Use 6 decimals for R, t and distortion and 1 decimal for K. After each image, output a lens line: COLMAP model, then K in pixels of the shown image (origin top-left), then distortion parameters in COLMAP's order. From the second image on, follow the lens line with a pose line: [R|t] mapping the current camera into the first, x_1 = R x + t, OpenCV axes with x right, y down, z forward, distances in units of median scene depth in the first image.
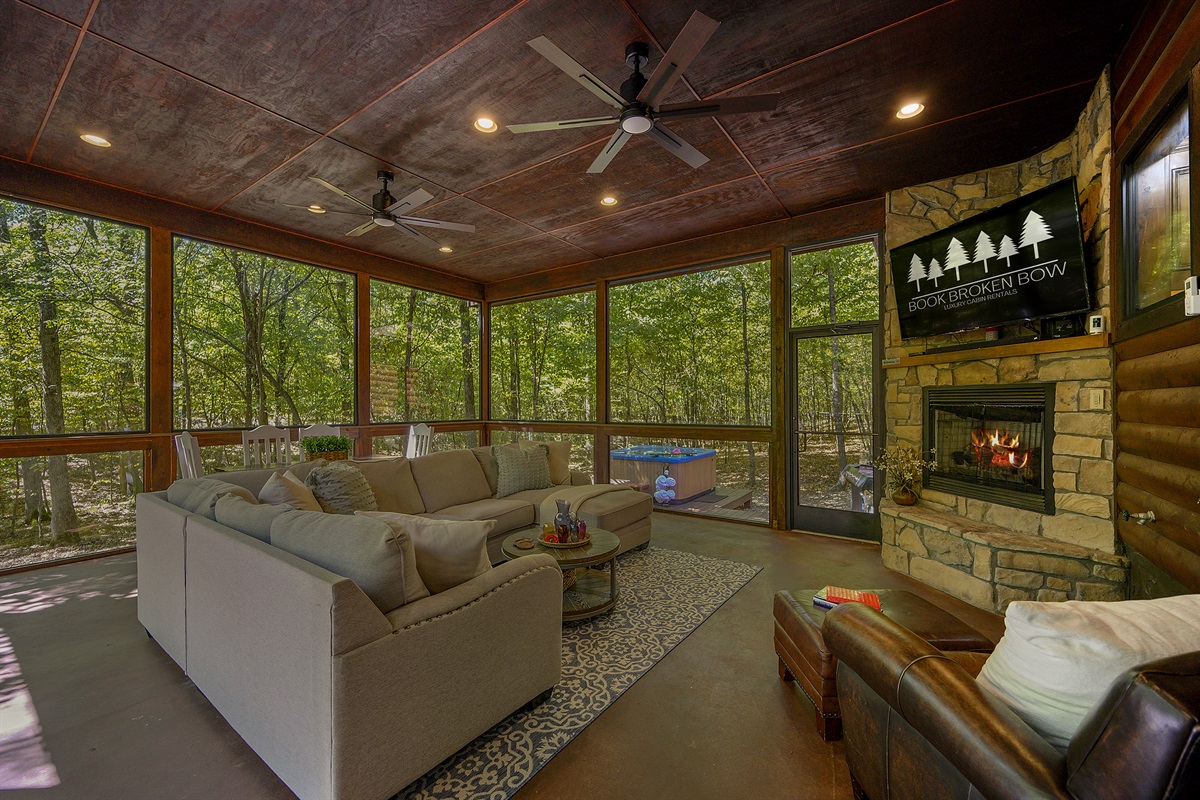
lens RADIAL K [[475.3, 0, 601.0], [0, 475.3, 401.3], [0, 0, 1]] dist [0.000873, 0.000218]
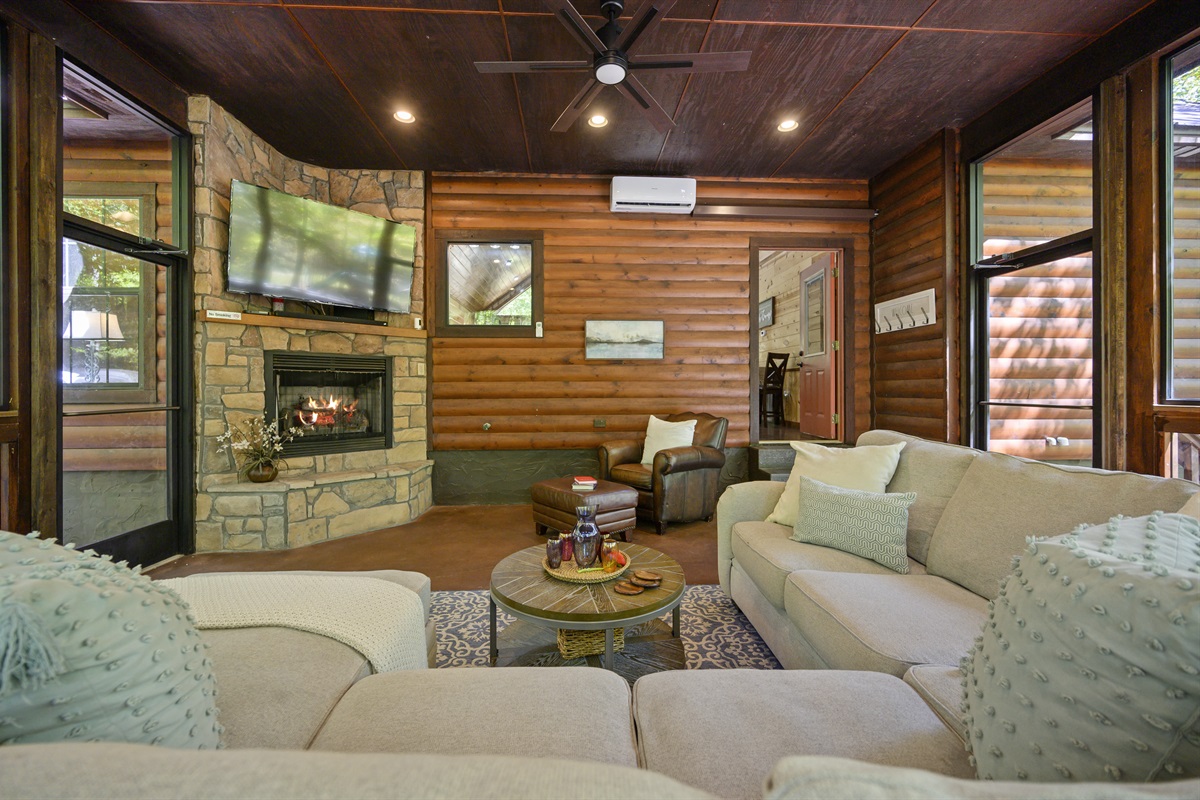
lens RADIAL K [[475.3, 0, 597.1], [0, 475.3, 391.3], [0, 0, 1]] dist [0.000873, 0.000218]
pose [[-0.613220, 0.000118, 0.789912, -0.546711], [0.002155, 0.999997, 0.001523, 0.061343], [-0.789909, 0.002636, -0.613218, 1.307385]]
